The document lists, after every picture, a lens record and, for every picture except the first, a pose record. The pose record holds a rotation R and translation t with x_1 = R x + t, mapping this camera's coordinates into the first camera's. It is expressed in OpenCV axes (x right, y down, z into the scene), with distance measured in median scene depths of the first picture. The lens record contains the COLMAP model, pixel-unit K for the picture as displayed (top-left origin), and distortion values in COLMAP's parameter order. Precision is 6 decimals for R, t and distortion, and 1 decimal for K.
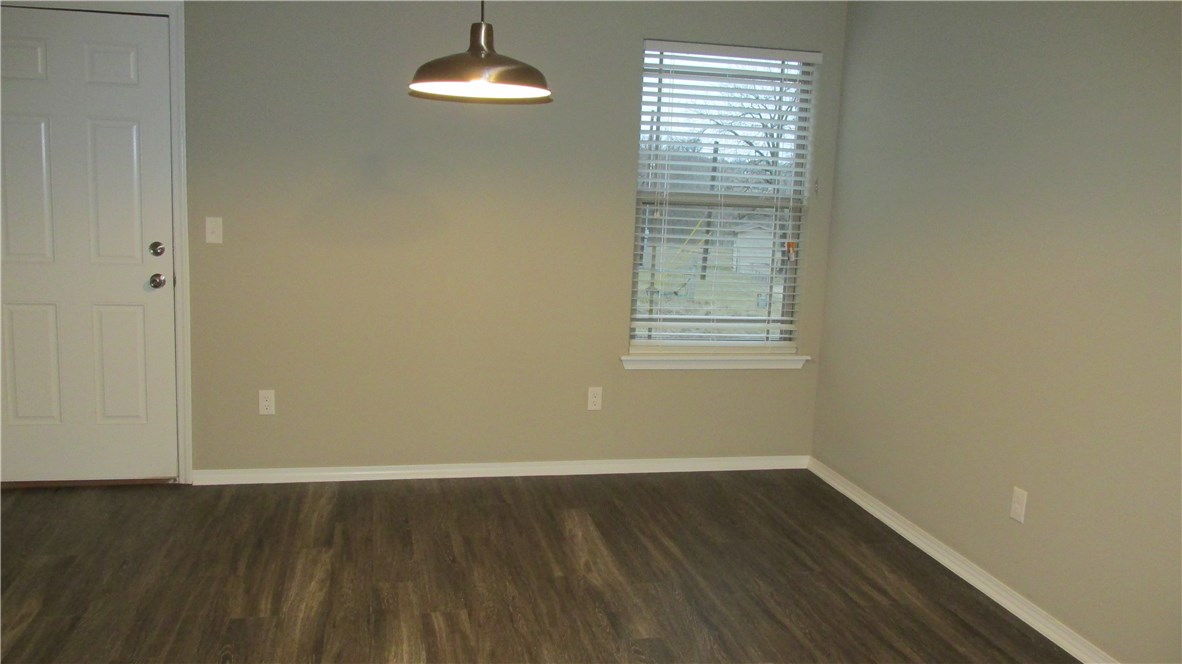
lens RADIAL K [[986.2, 0, 591.0], [0, 986.2, 332.0], [0, 0, 1]] dist [-0.027292, -0.002560]
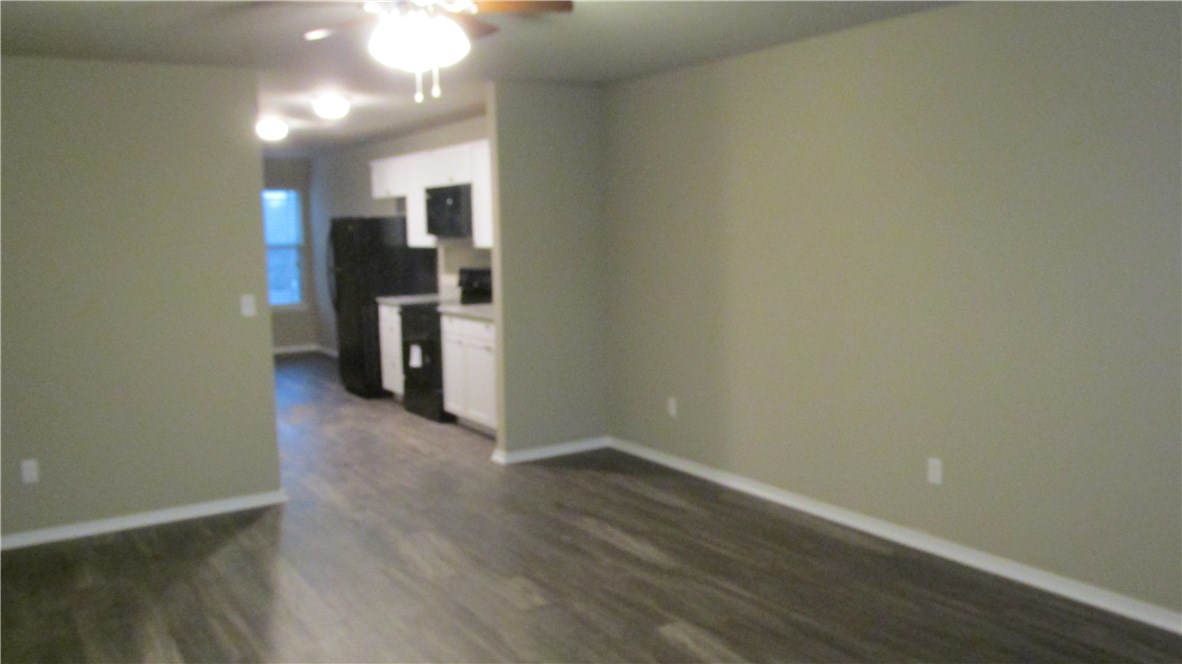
lens RADIAL K [[986.2, 0, 591.0], [0, 986.2, 332.0], [0, 0, 1]] dist [-0.027292, -0.002560]
pose [[0.942331, -0.094713, 0.321002, 0.083604], [0.107275, 0.993994, -0.021633, 0.233984], [-0.317025, 0.054820, 0.946831, -1.685408]]
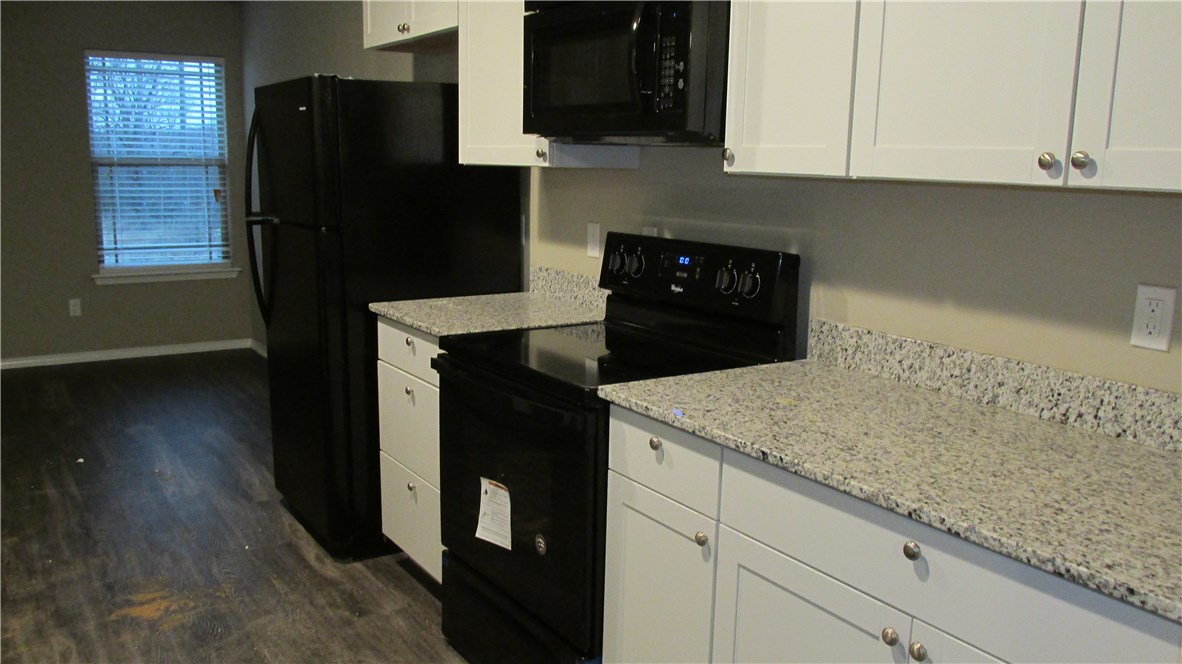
lens RADIAL K [[986.2, 0, 591.0], [0, 986.2, 332.0], [0, 0, 1]] dist [-0.027292, -0.002560]
pose [[0.938093, -0.087601, 0.335124, 0.214172], [0.076660, 0.996006, 0.045764, 0.092611], [-0.337794, -0.017240, 0.941062, -0.539137]]
